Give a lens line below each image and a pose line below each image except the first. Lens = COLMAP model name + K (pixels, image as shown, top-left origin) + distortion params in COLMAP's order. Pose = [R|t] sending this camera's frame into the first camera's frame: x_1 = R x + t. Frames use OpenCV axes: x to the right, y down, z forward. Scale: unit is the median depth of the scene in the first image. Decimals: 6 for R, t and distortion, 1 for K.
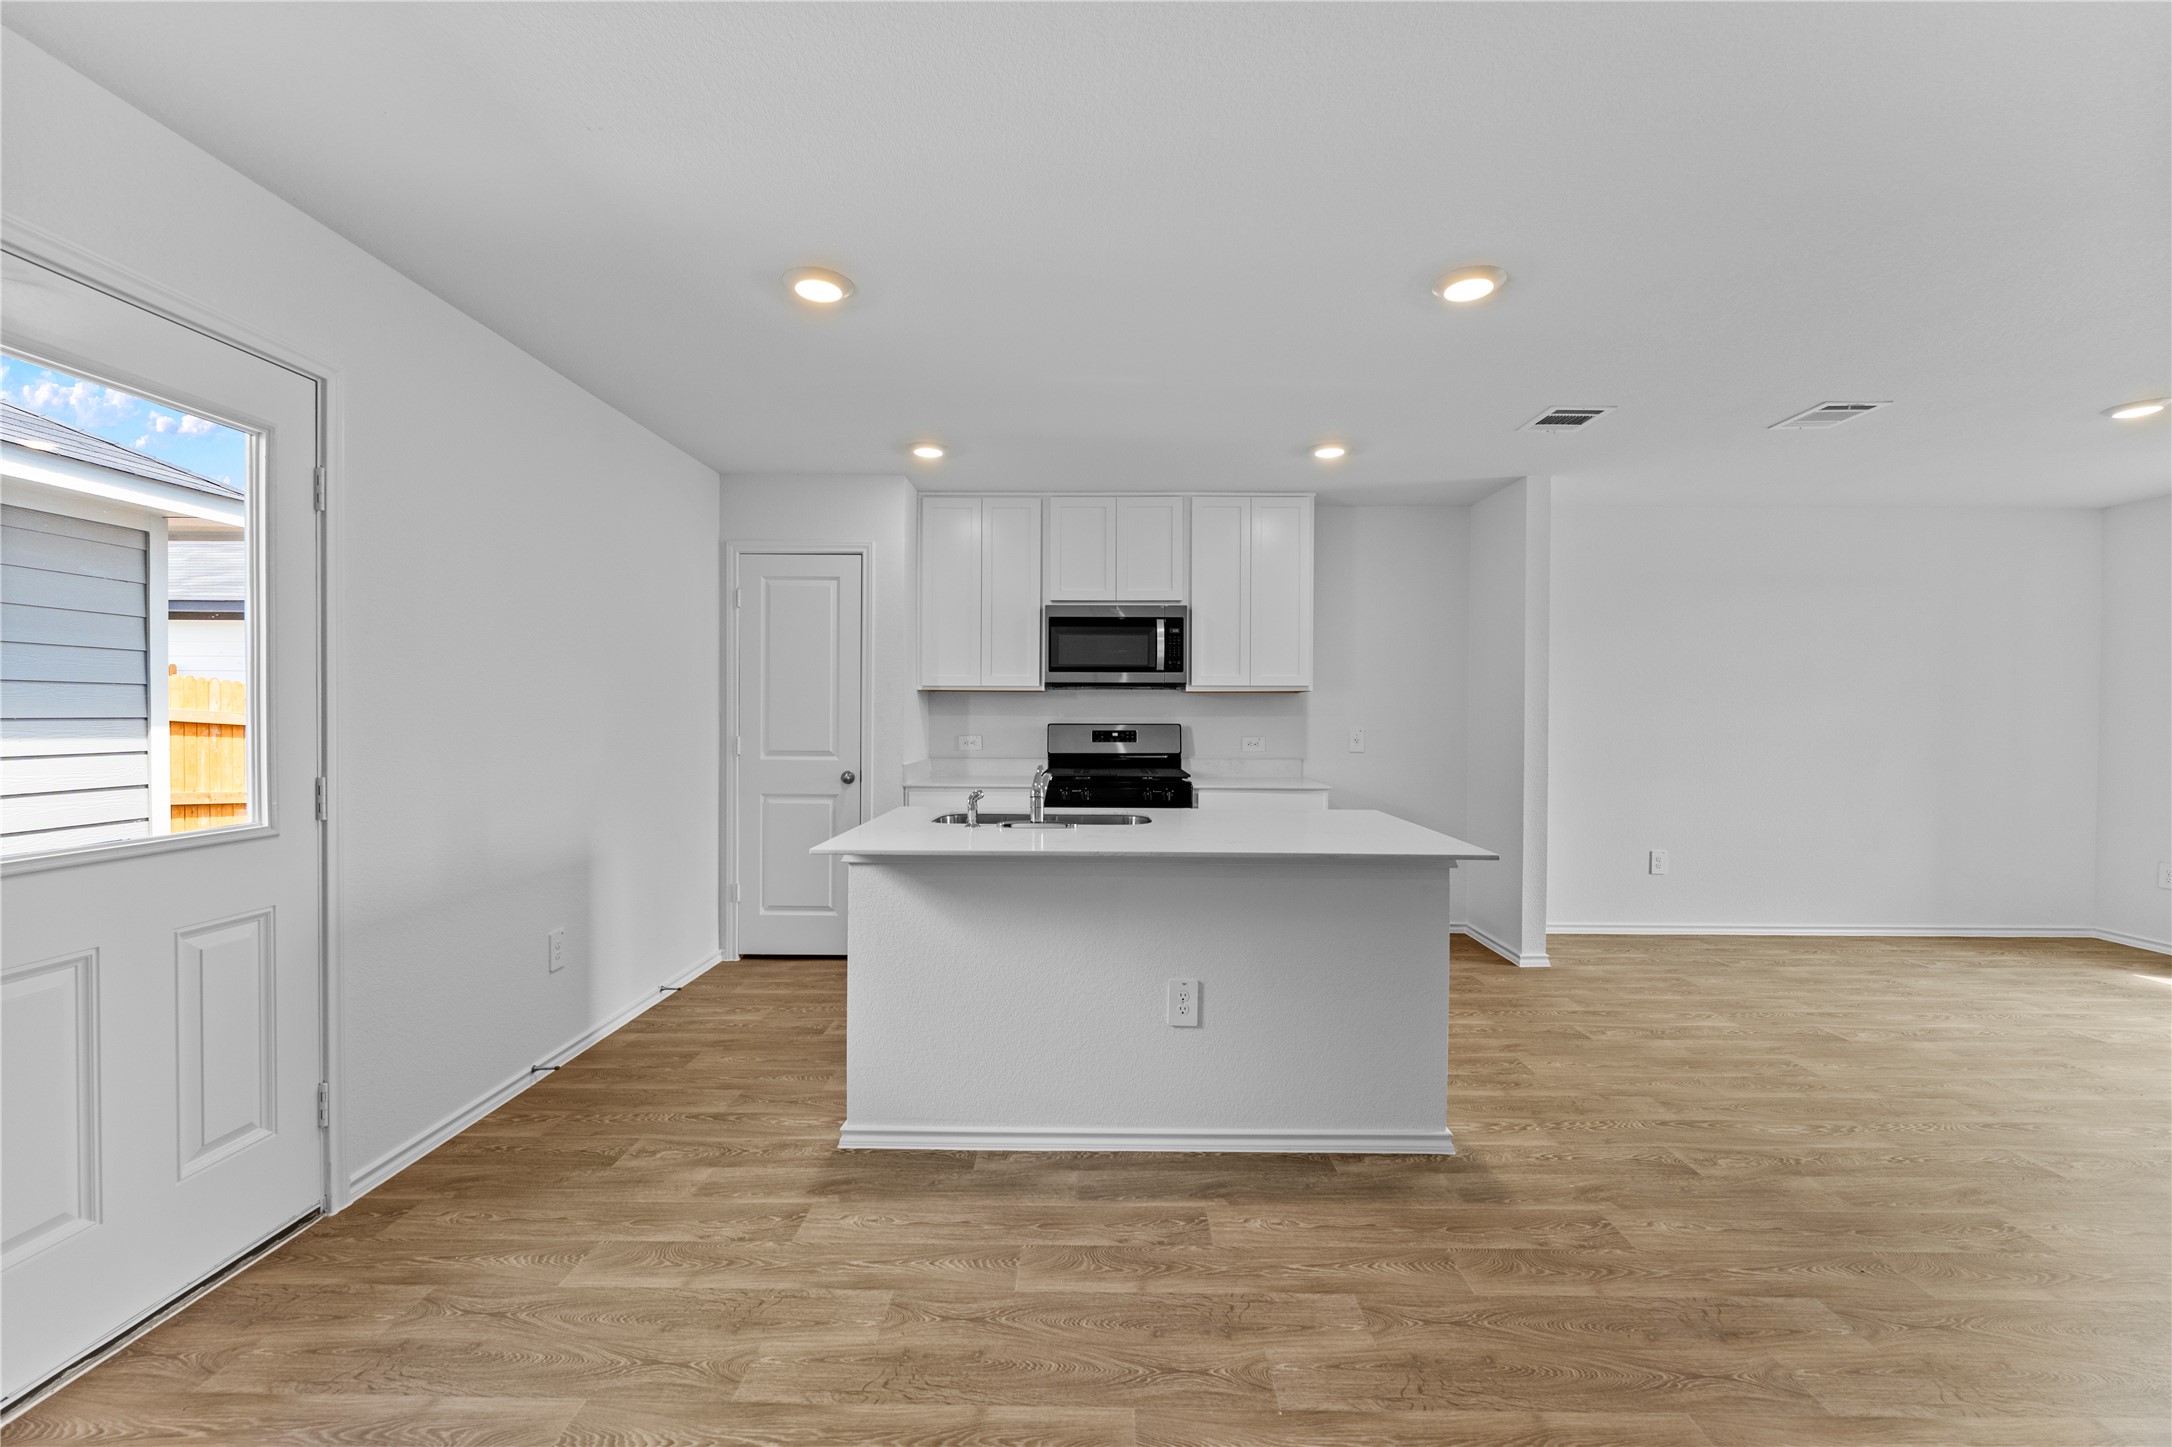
lens RADIAL K [[874.6, 0, 1077.8], [0, 874.6, 722.2], [0, 0, 1]] dist [-0.008604, 0.000742]
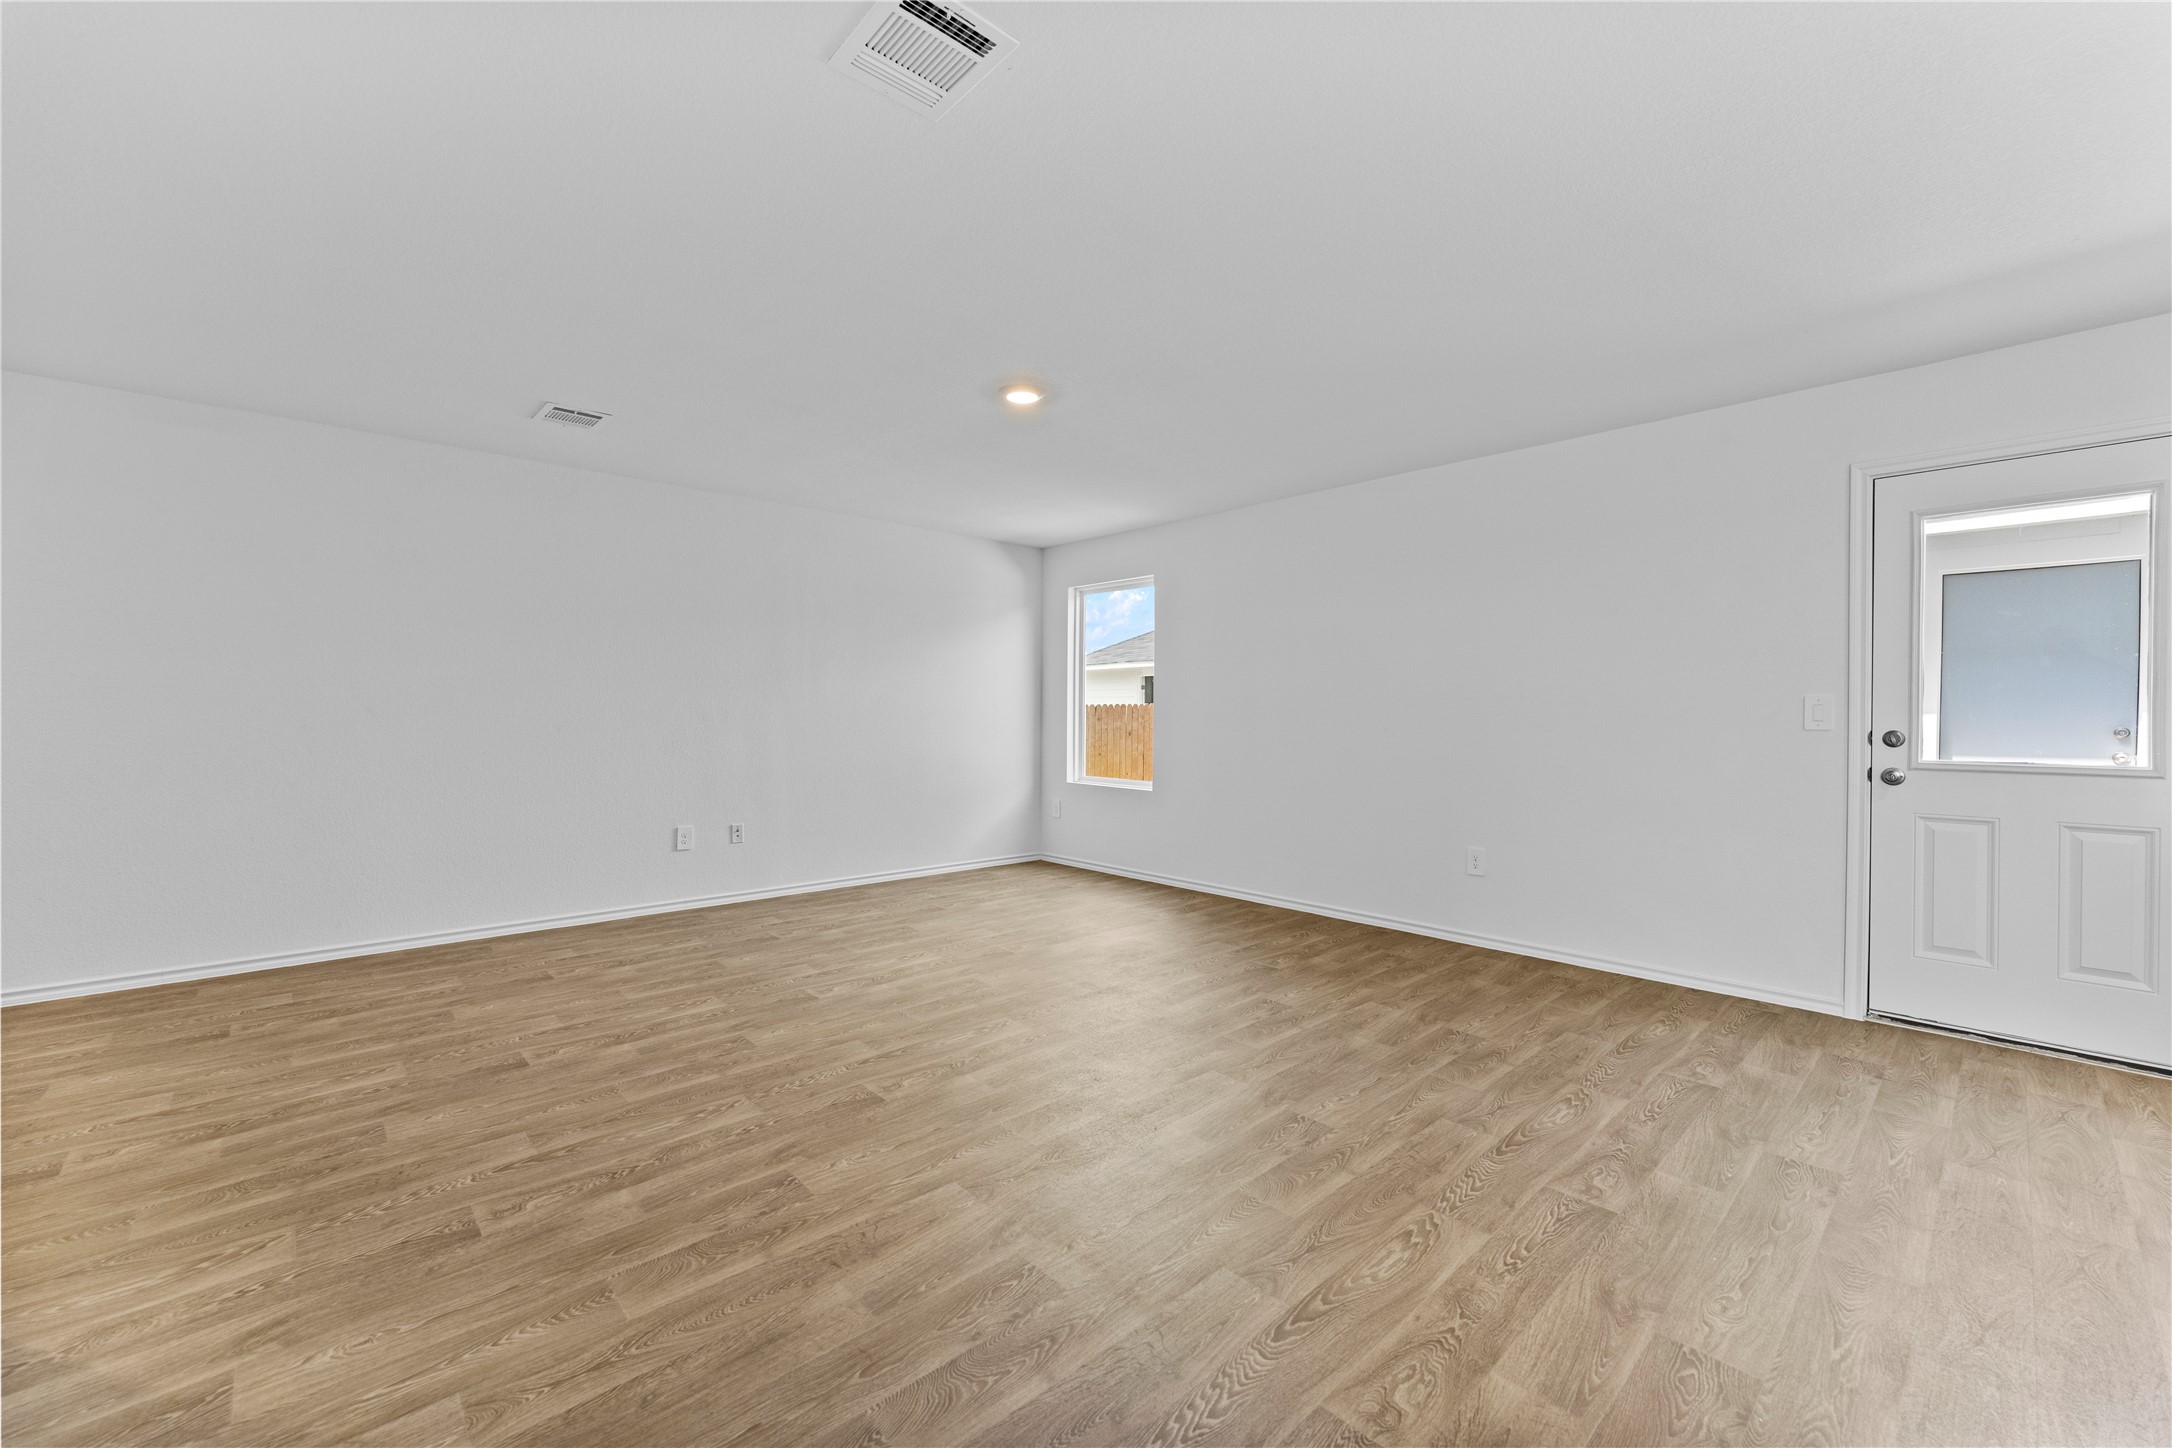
lens RADIAL K [[874.6, 0, 1109.0], [0, 874.6, 715.8], [0, 0, 1]] dist [-0.008604, 0.000742]
pose [[-0.713683, -0.010746, -0.700387, 0.660221], [-0.014650, 0.999893, -0.000414, 0.032472], [0.700316, 0.009966, -0.713763, 0.440102]]
